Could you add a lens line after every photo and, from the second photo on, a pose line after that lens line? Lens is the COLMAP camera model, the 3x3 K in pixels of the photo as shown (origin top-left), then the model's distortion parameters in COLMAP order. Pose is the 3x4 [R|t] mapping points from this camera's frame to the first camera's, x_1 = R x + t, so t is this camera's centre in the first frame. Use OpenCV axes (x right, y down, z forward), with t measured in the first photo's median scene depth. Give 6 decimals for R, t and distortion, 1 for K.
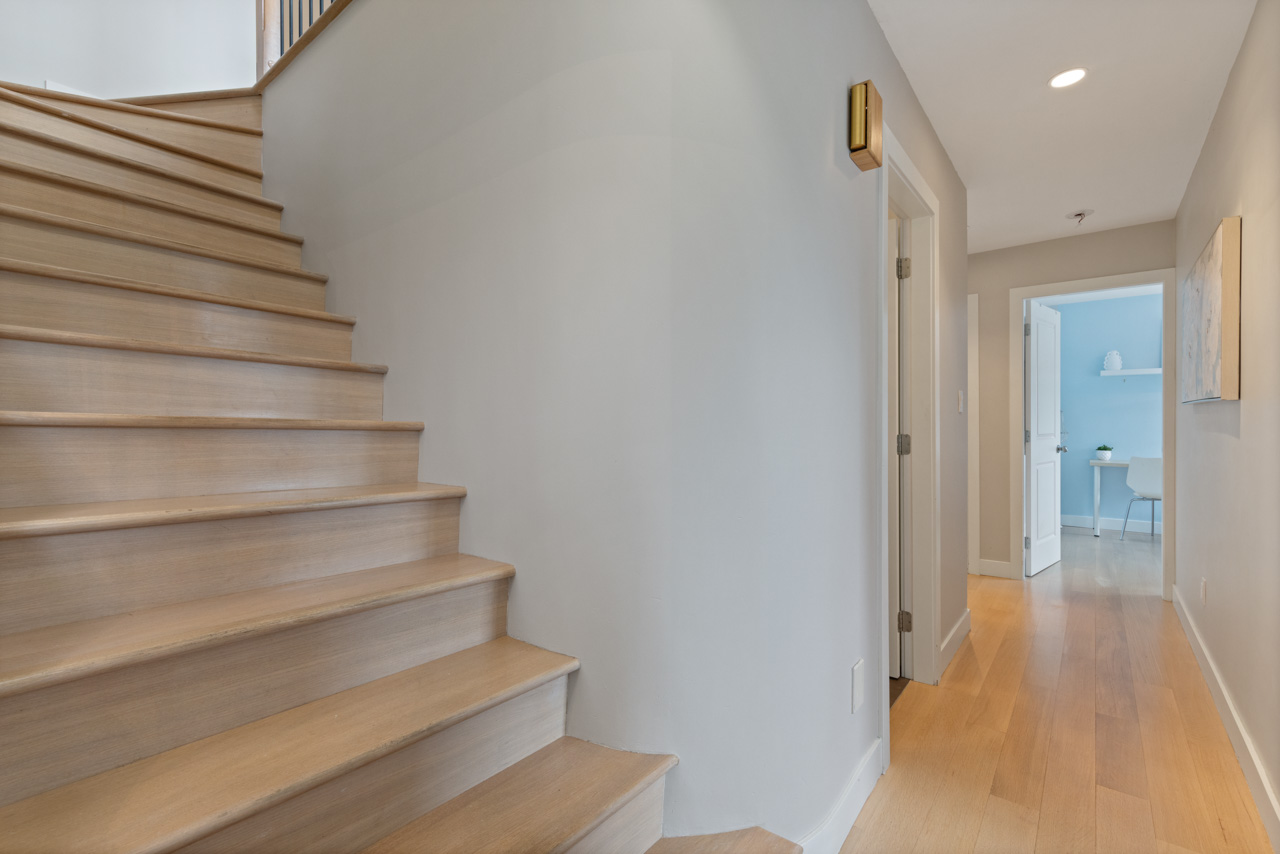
lens RADIAL K [[568.3, 0, 640.0], [0, 568.3, 427.0], [0, 0, 1]] dist [0.001438, 0.000176]
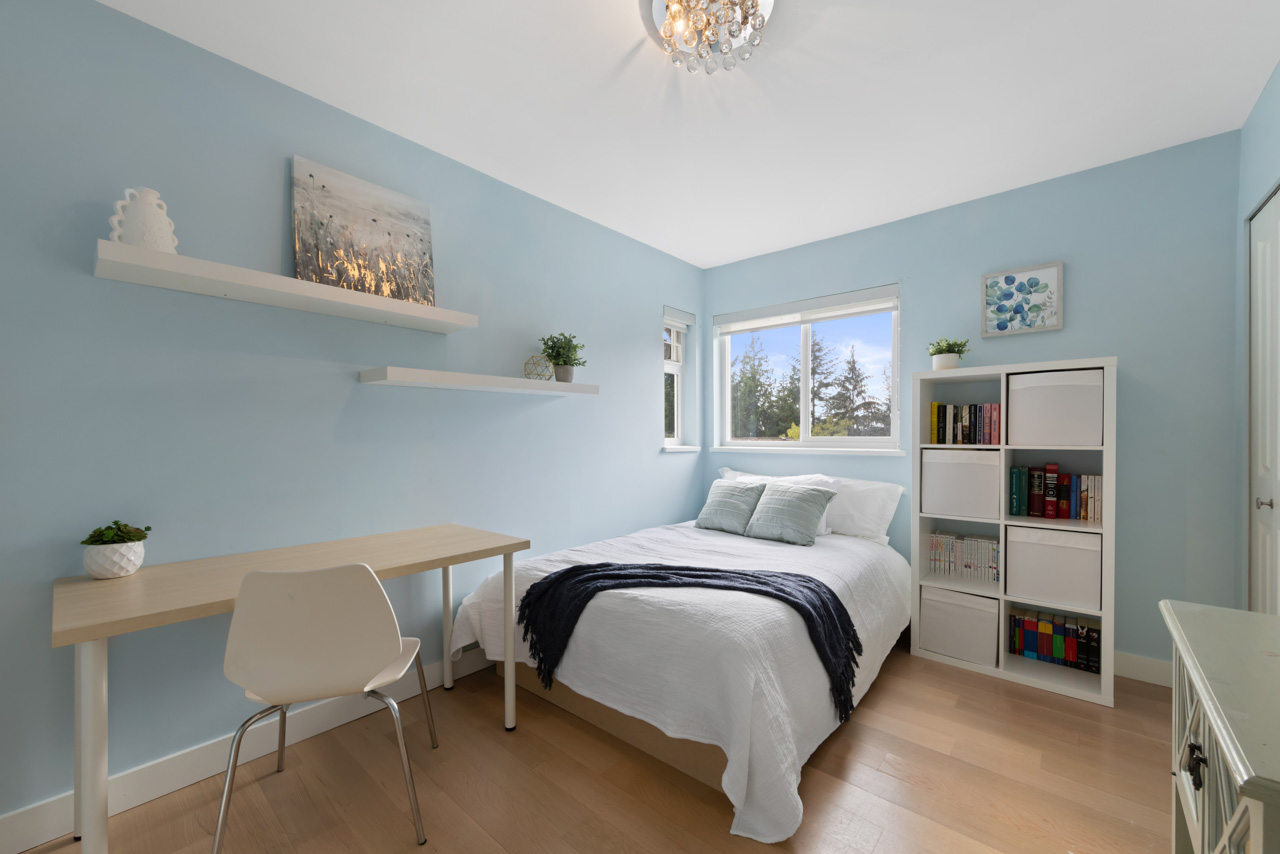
lens RADIAL K [[481.7, 0, 640.0], [0, 481.7, 427.0], [0, 0, 1]] dist [-0.000525, -0.000266]
pose [[0.022118, -0.007934, 0.999724, 0.596557], [0.008973, 0.999930, 0.007737, -0.013272], [-0.999715, 0.008799, 0.022188, 0.749757]]
